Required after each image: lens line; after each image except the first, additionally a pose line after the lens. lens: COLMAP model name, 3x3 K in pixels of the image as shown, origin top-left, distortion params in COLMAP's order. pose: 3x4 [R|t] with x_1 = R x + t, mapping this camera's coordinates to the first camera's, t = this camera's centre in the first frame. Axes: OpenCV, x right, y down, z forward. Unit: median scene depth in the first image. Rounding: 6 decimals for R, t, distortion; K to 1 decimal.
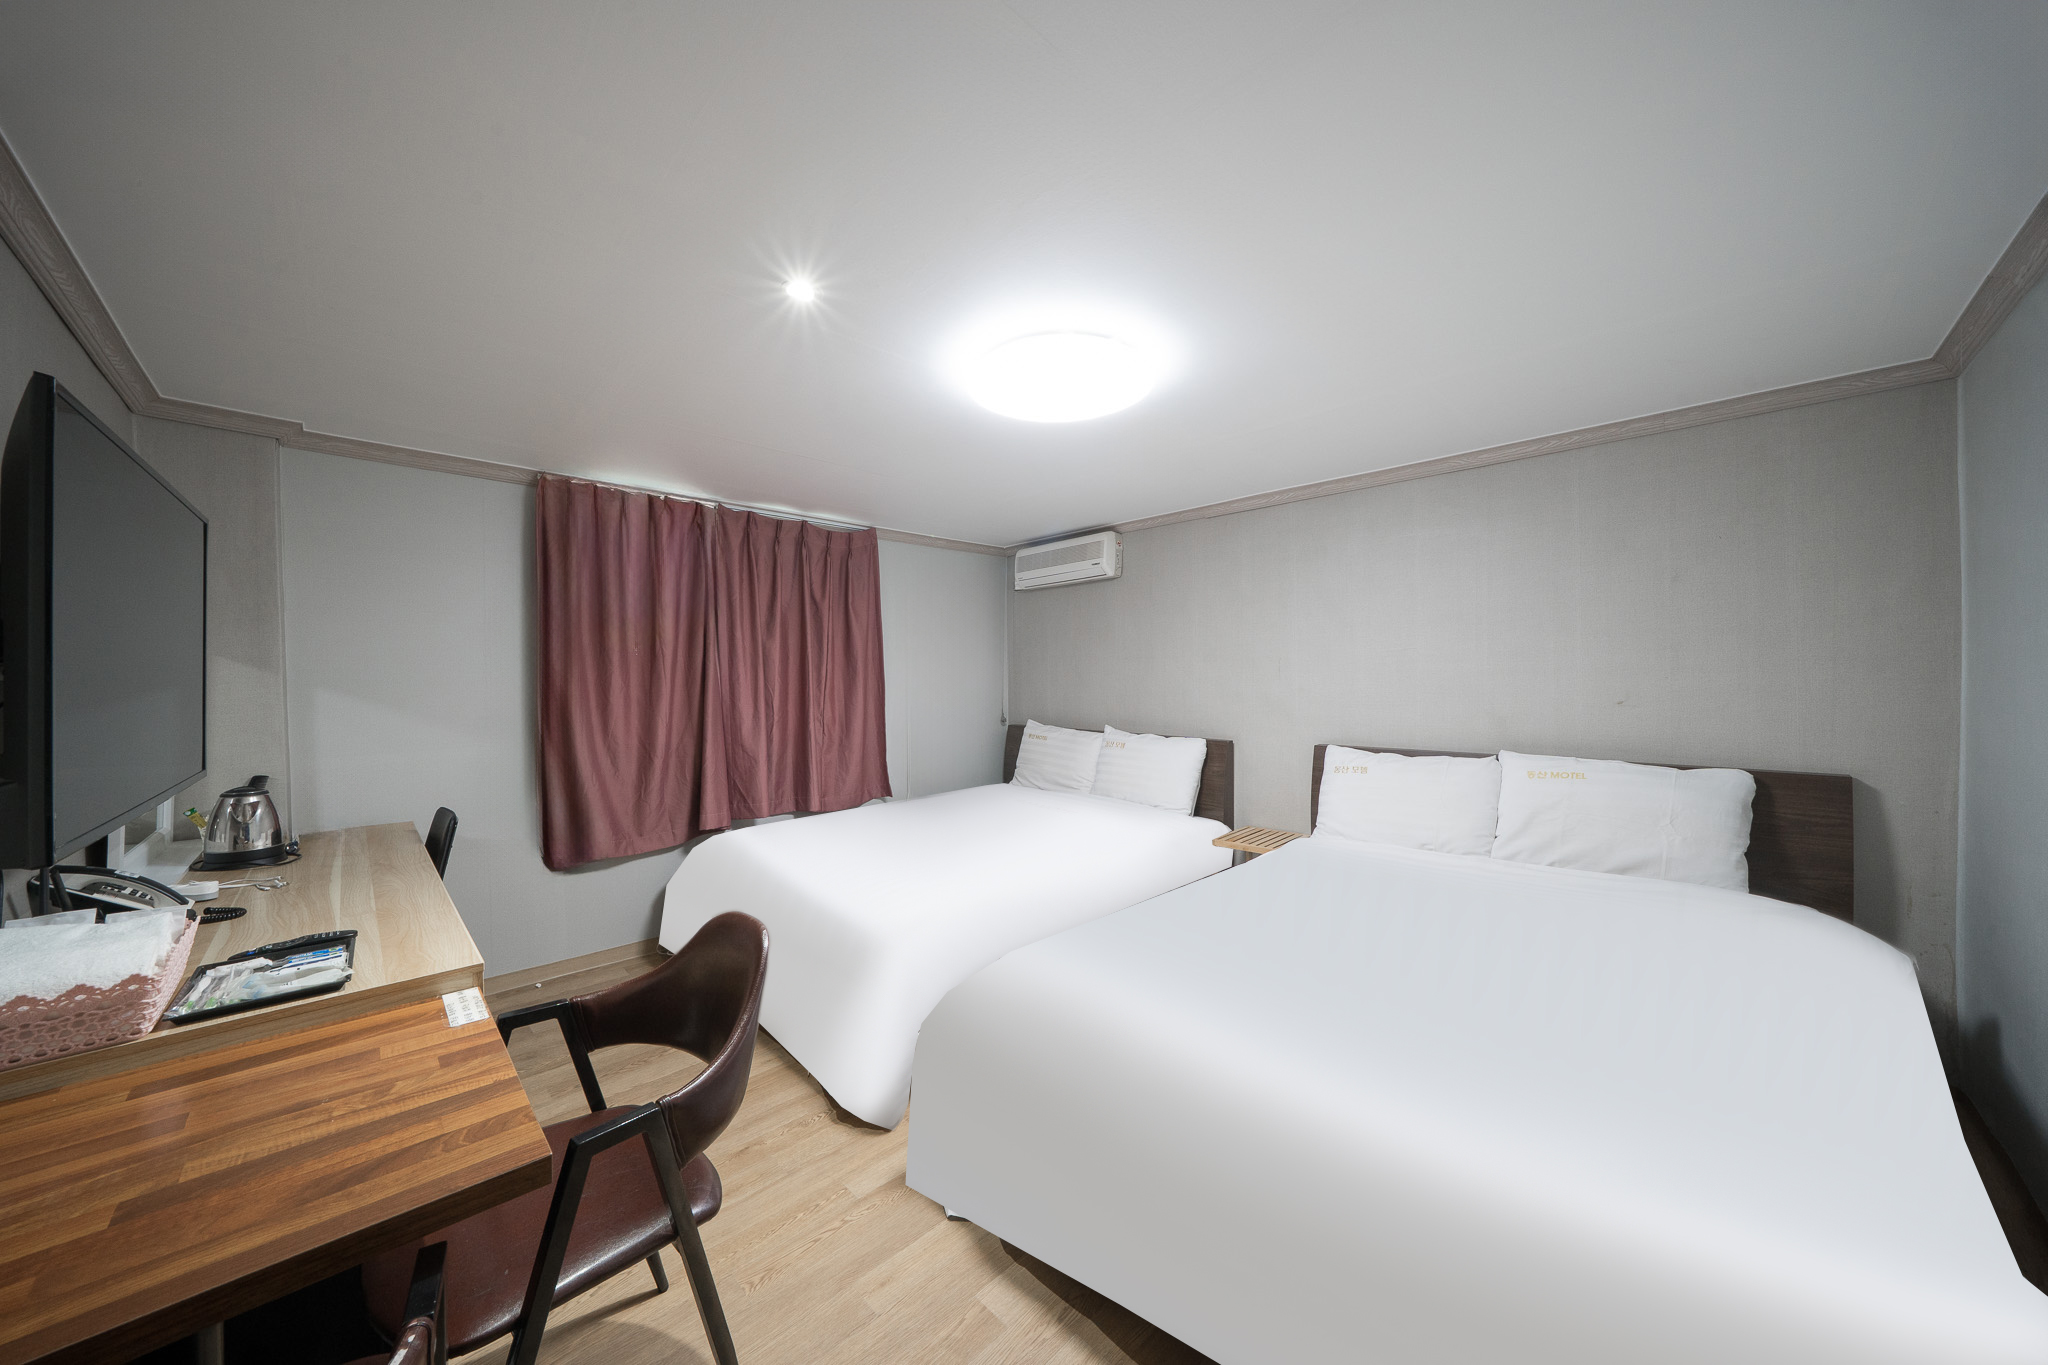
lens RADIAL K [[700.9, 0, 1024.0], [0, 700.9, 682.5], [0, 0, 1]] dist [-0.000399, -0.000025]
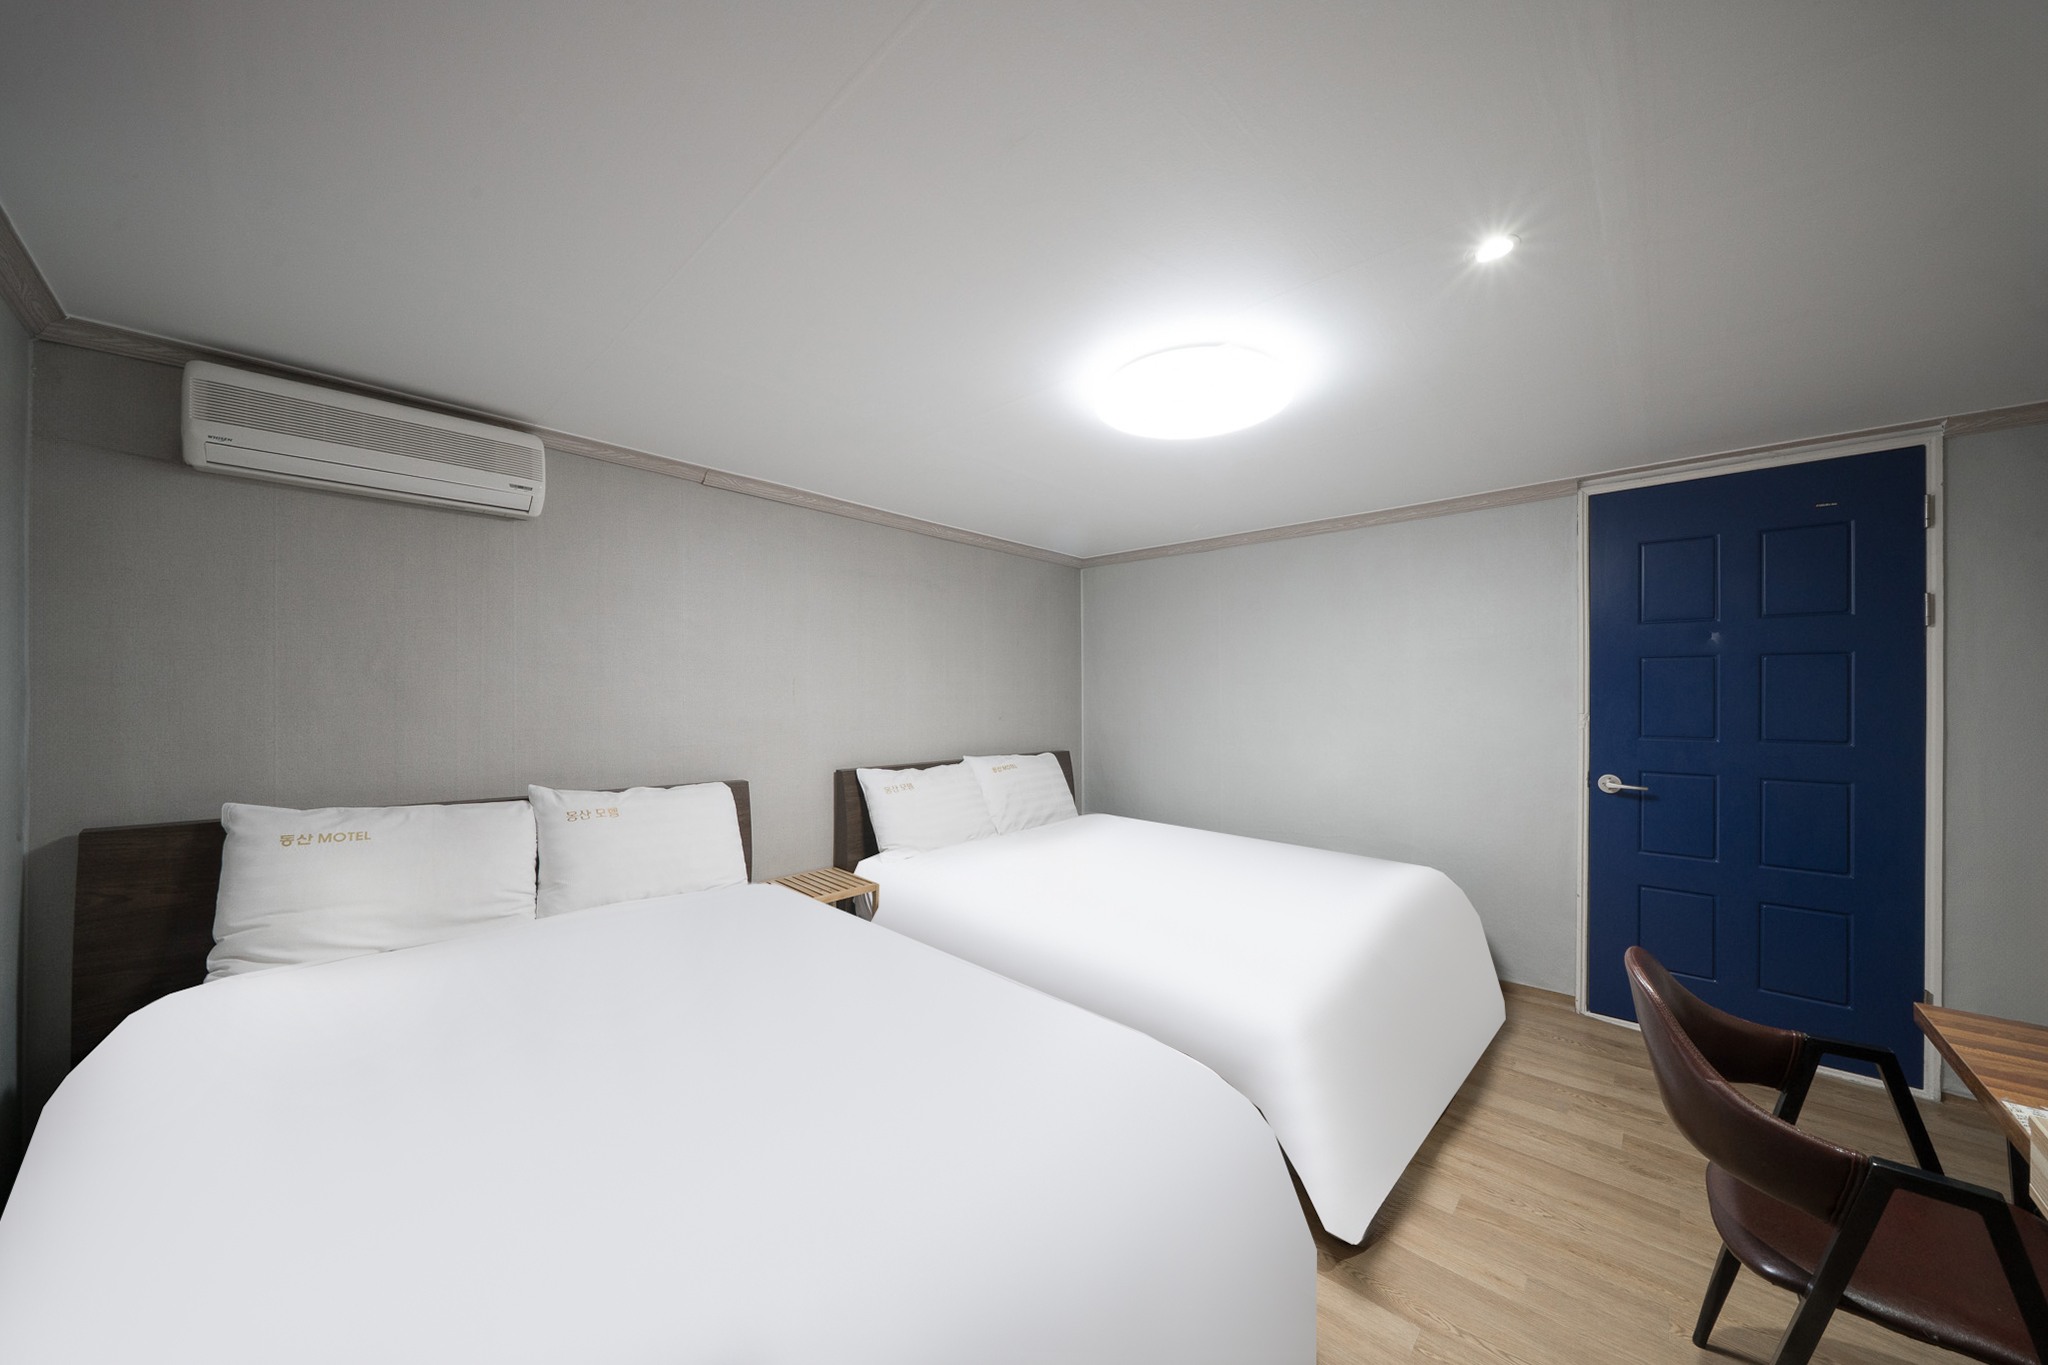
lens RADIAL K [[696.8, 0, 1020.4], [0, 696.8, 690.6], [0, 0, 1]] dist [-0.001006, -0.000068]
pose [[-0.049014, 0.009942, 0.998749, -0.612352], [-0.005242, 0.999934, -0.010211, -0.014332], [-0.998784, -0.005736, -0.048959, 0.882462]]
